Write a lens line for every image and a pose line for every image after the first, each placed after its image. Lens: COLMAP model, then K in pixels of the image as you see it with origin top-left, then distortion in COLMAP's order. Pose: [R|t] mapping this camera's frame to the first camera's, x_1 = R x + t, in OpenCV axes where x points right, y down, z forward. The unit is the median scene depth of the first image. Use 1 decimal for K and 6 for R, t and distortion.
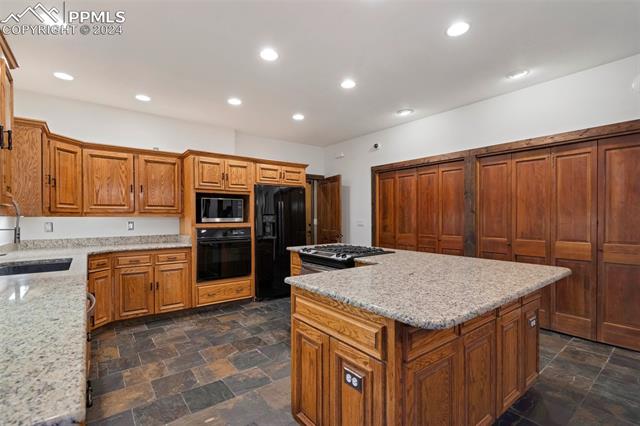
lens RADIAL K [[292.2, 0, 315.9], [0, 292.2, 220.6], [0, 0, 1]] dist [-0.005951, 0.003203]
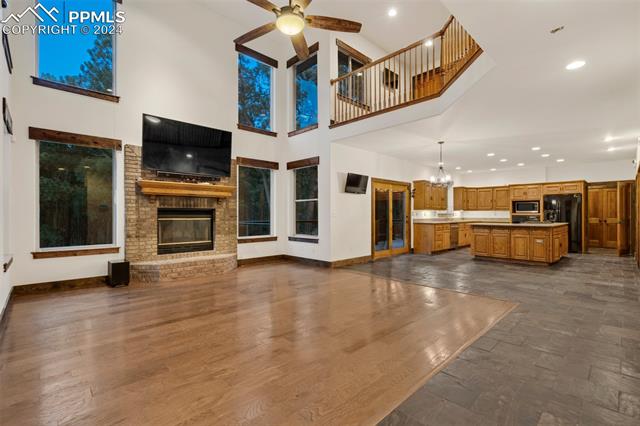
lens RADIAL K [[286.9, 0, 319.3], [0, 286.9, 213.8], [0, 0, 1]] dist [-0.004004, 0.001959]
pose [[0.108038, 0.002682, -0.994143, 1.943602], [-0.014309, 0.999897, 0.001142, 0.037330], [0.994044, 0.014102, 0.108065, -0.968404]]
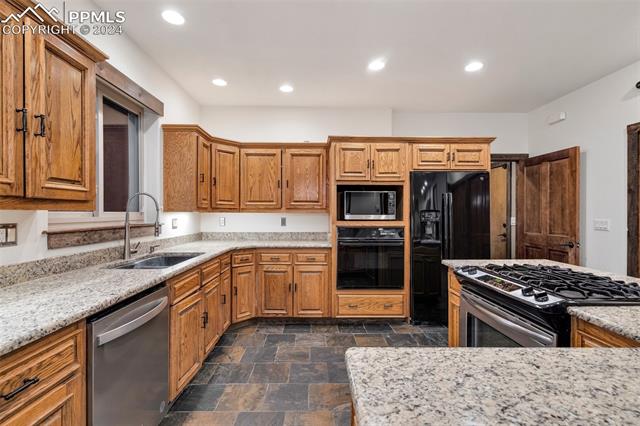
lens RADIAL K [[292.2, 0, 318.2], [0, 292.2, 215.1], [0, 0, 1]] dist [-0.005951, 0.003203]
pose [[0.808303, 0.009081, -0.588696, 0.055169], [-0.013620, 0.999902, -0.003277, -0.003659], [0.588609, 0.010666, 0.808348, 0.274587]]
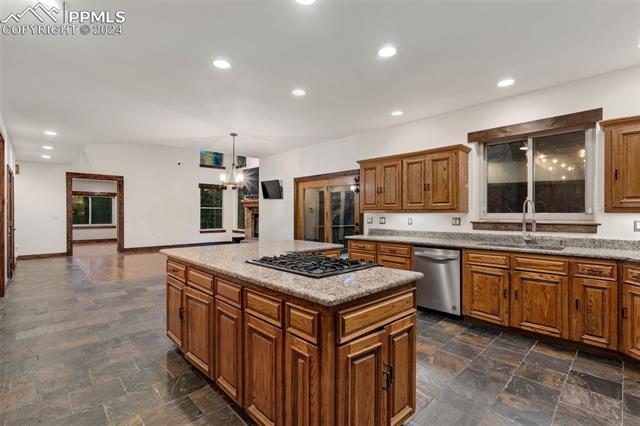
lens RADIAL K [[292.2, 0, 321.6], [0, 292.2, 214.2], [0, 0, 1]] dist [-0.005951, 0.003203]
pose [[-0.991341, 0.004387, -0.131243, 0.135582], [0.001727, 0.999791, 0.020372, -0.024000], [0.131305, 0.019969, -0.991141, 1.353769]]
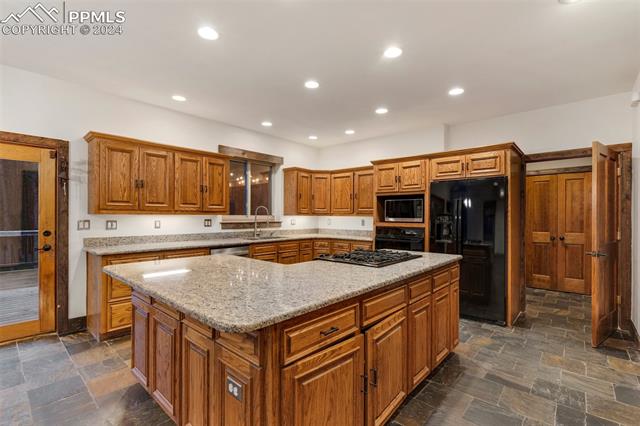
lens RADIAL K [[292.2, 0, 317.6], [0, 292.2, 213.8], [0, 0, 1]] dist [-0.005951, 0.003203]
pose [[0.191663, -0.000970, -0.981460, 0.726816], [-0.021391, 0.999758, -0.005166, -0.013425], [0.981228, 0.021984, 0.191595, 0.548744]]
